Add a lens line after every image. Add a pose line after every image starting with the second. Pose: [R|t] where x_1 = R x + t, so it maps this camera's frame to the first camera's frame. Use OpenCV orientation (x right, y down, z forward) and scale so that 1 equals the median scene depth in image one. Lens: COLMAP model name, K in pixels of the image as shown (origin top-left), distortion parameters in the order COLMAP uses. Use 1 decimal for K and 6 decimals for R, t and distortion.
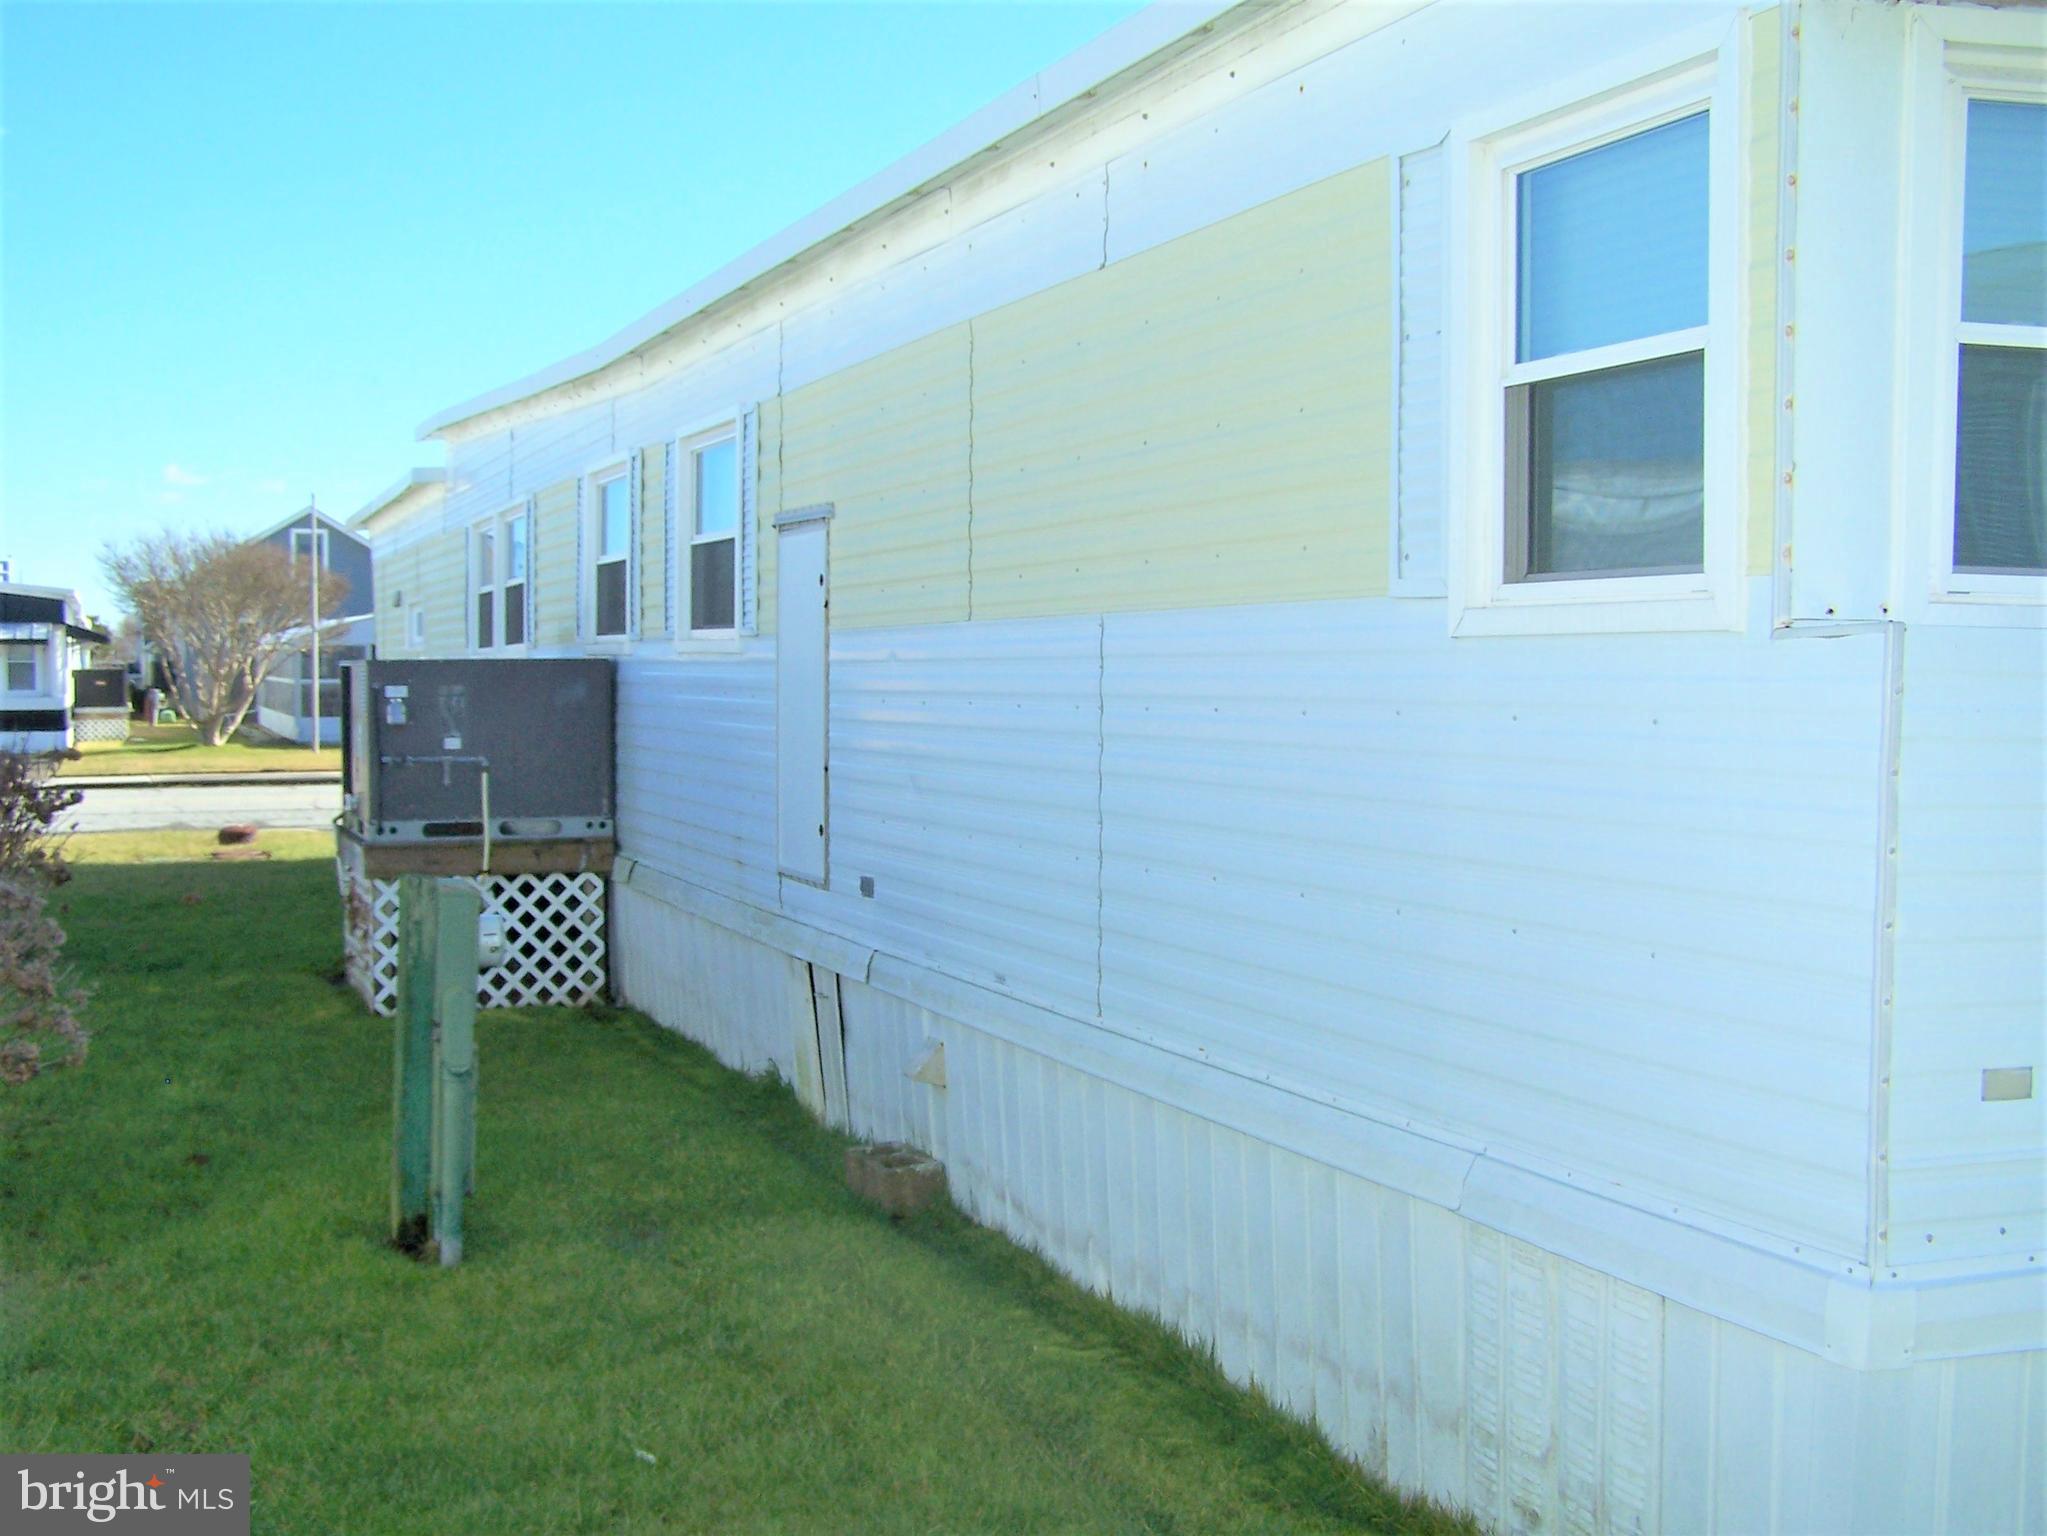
lens RADIAL K [[2342.1, 0, 1025.8], [0, 2342.1, 759.6], [0, 0, 1]] dist [-0.080486, 0.000000]
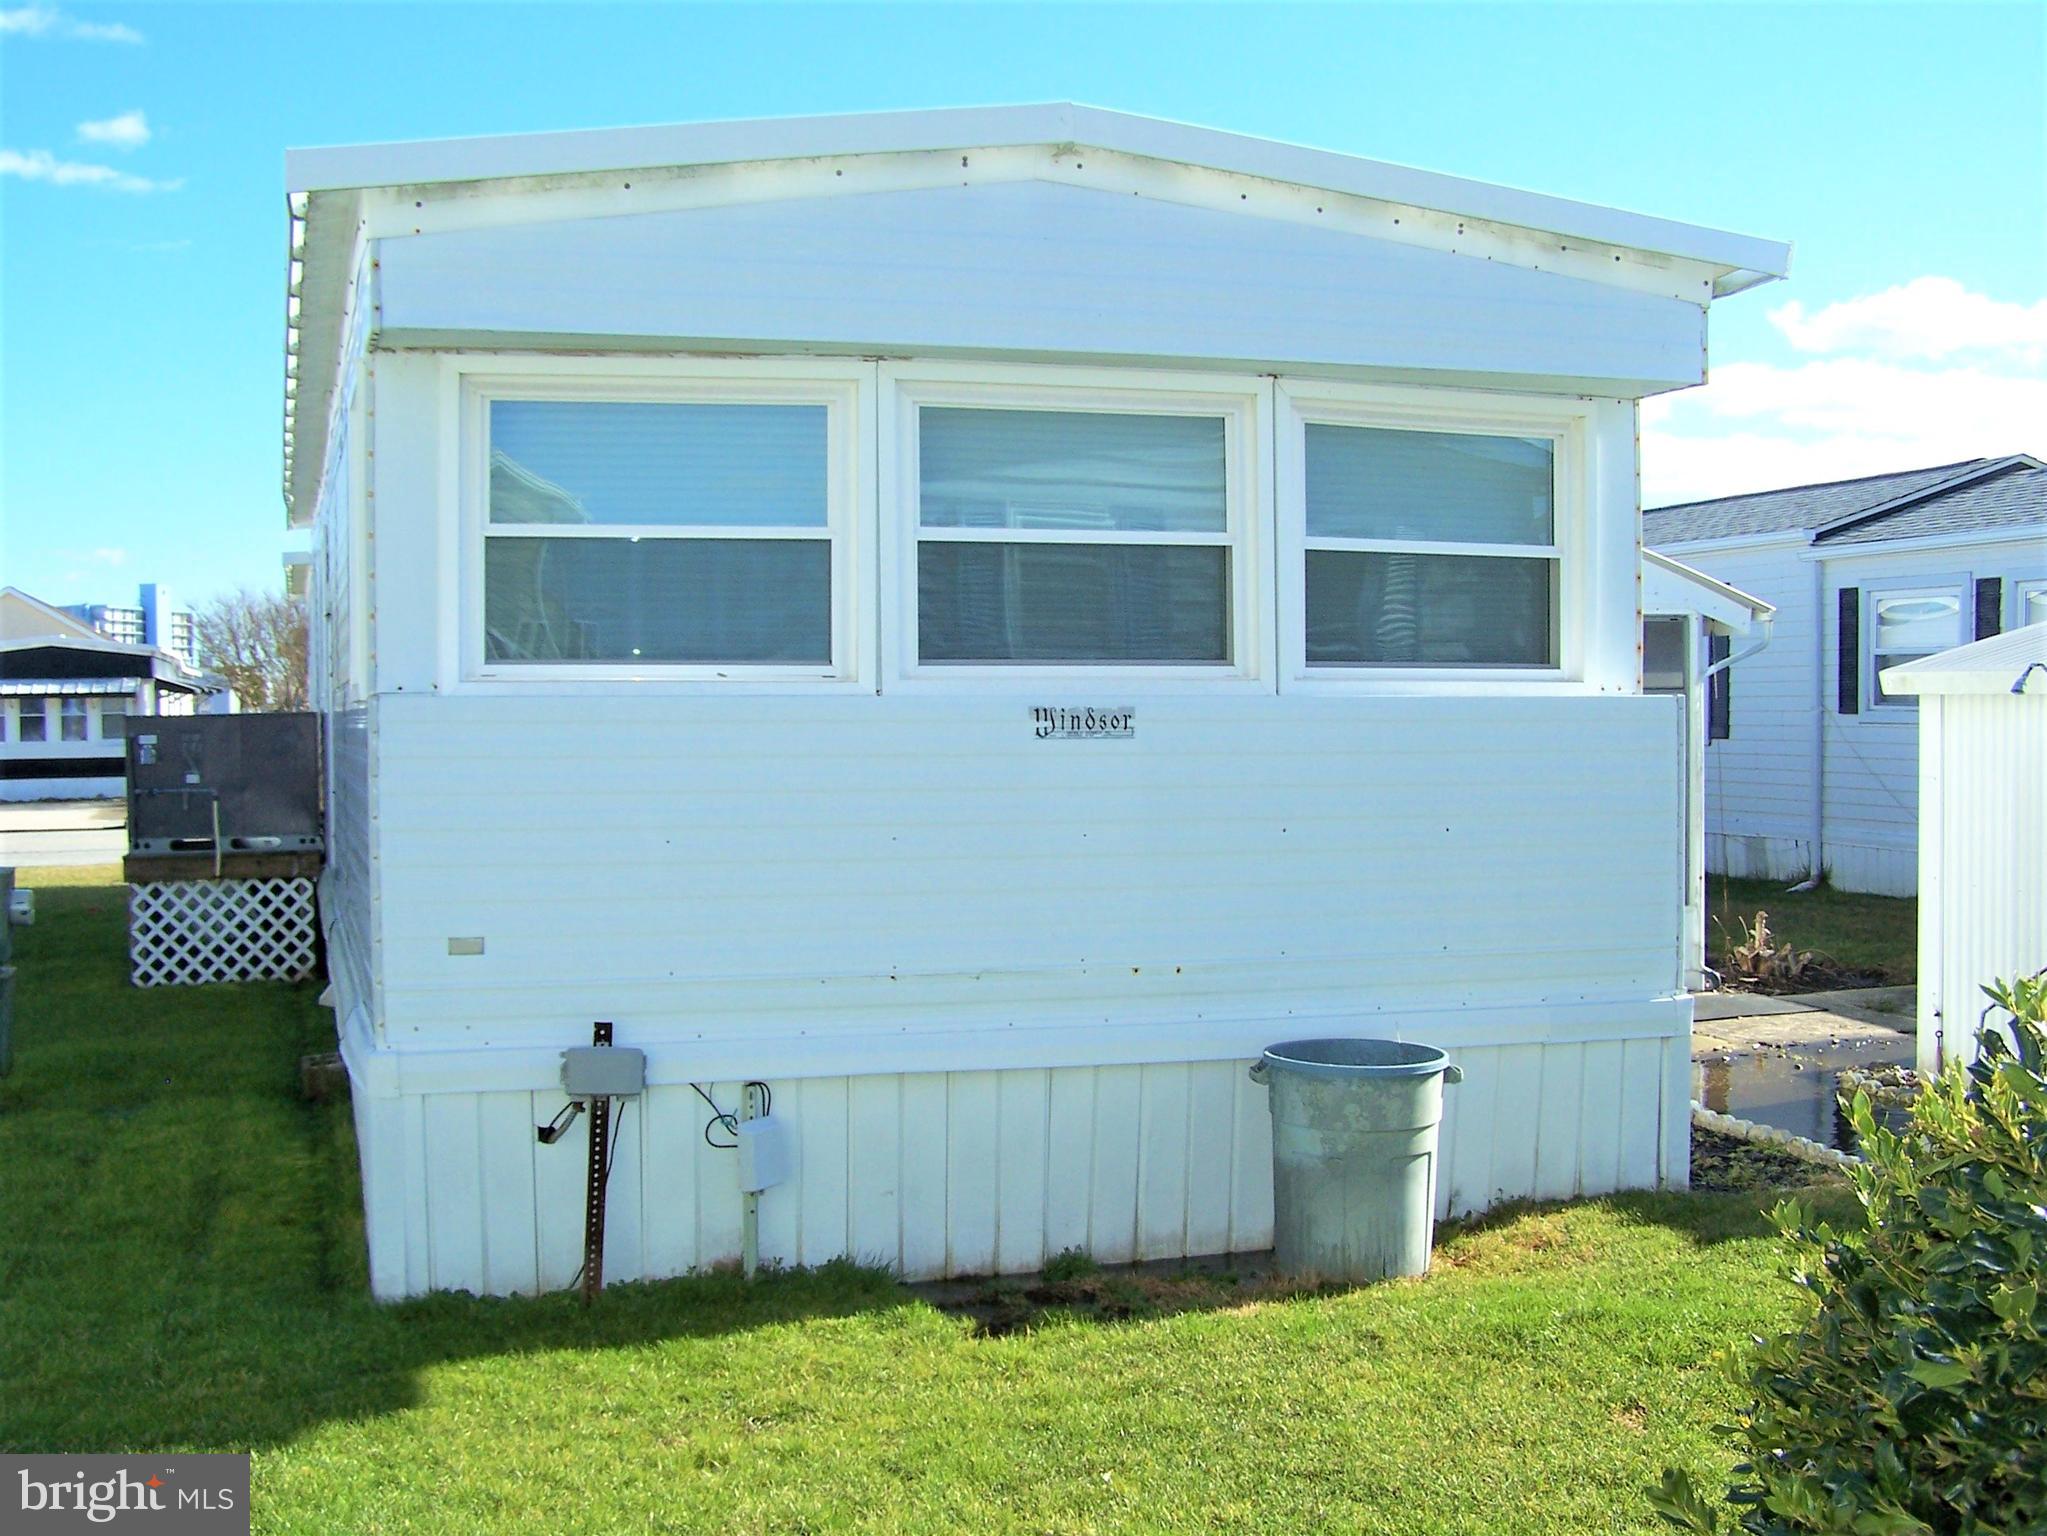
lens RADIAL K [[2342.1, 0, 1019.9], [0, 2342.1, 783.0], [0, 0, 1]] dist [-0.080486, 0.000000]
pose [[0.996871, -0.011996, -0.078136, 0.309447], [0.011570, 0.999916, -0.005908, 0.008429], [0.078200, 0.004986, 0.996925, -0.247586]]
